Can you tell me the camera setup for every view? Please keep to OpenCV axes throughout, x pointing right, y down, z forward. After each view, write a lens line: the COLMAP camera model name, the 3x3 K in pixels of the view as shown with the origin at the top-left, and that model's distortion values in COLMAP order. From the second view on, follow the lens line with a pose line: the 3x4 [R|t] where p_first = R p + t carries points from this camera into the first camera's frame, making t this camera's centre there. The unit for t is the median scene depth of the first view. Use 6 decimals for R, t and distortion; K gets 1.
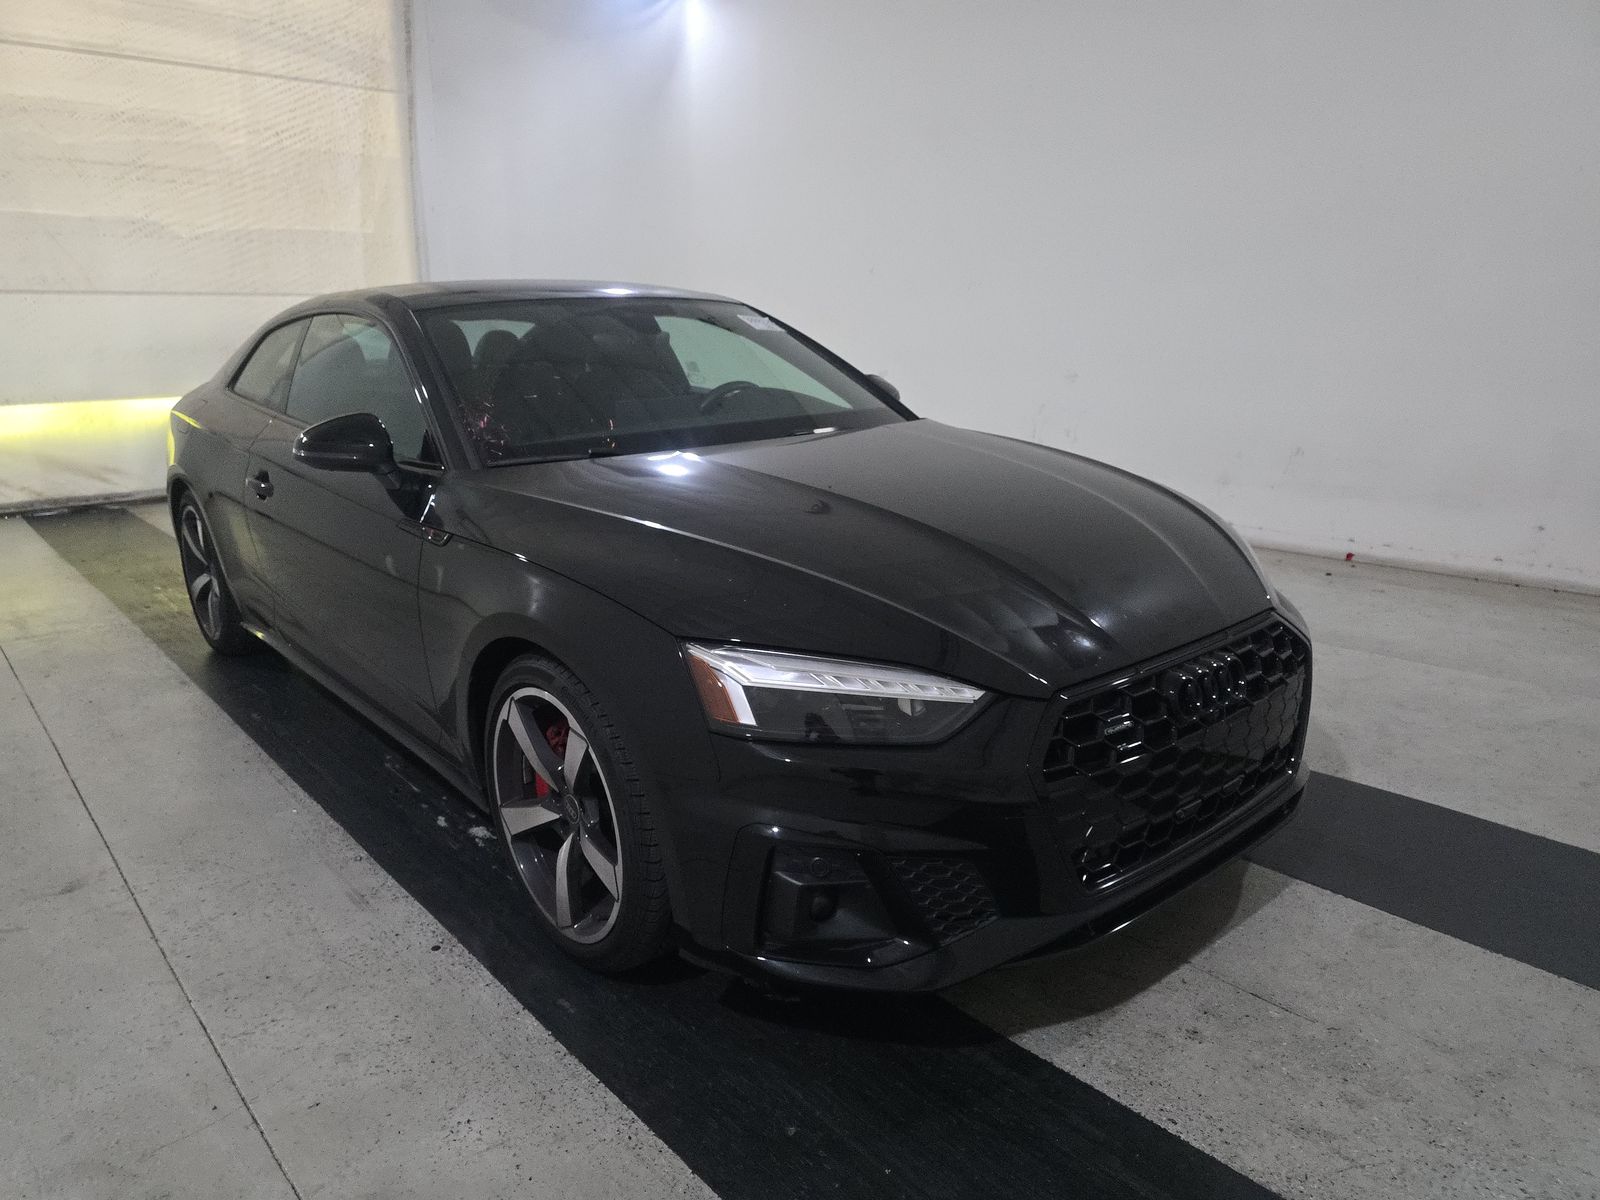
lens RADIAL K [[1075.9, 0, 802.4], [0, 1075.9, 601.7], [0, 0, 1]] dist [0.009988, -0.010638]
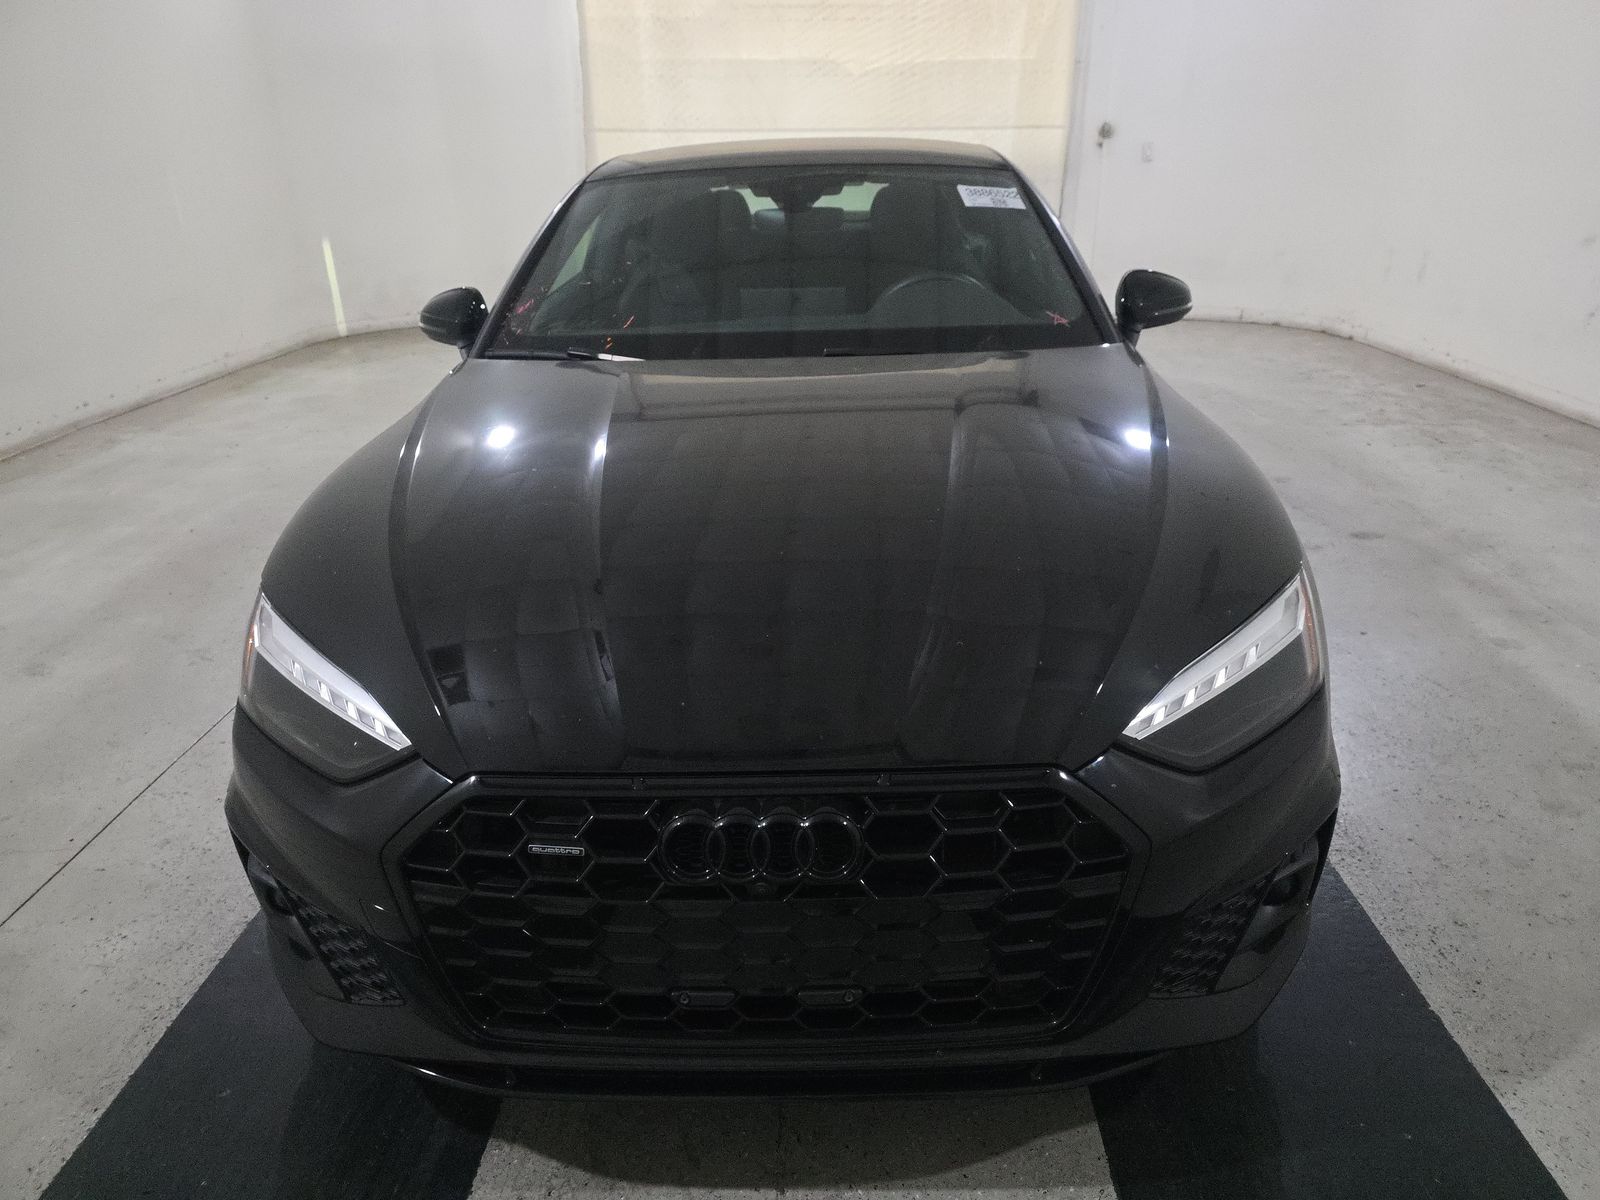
lens RADIAL K [[1075.9, 0, 803.5], [0, 1075.9, 597.7], [0, 0, 1]] dist [0.009988, -0.010638]
pose [[0.749649, 0.255230, -0.610642, 0.171117], [-0.162469, 0.965385, 0.204048, -0.045885], [0.641584, -0.053754, 0.765167, 0.119275]]
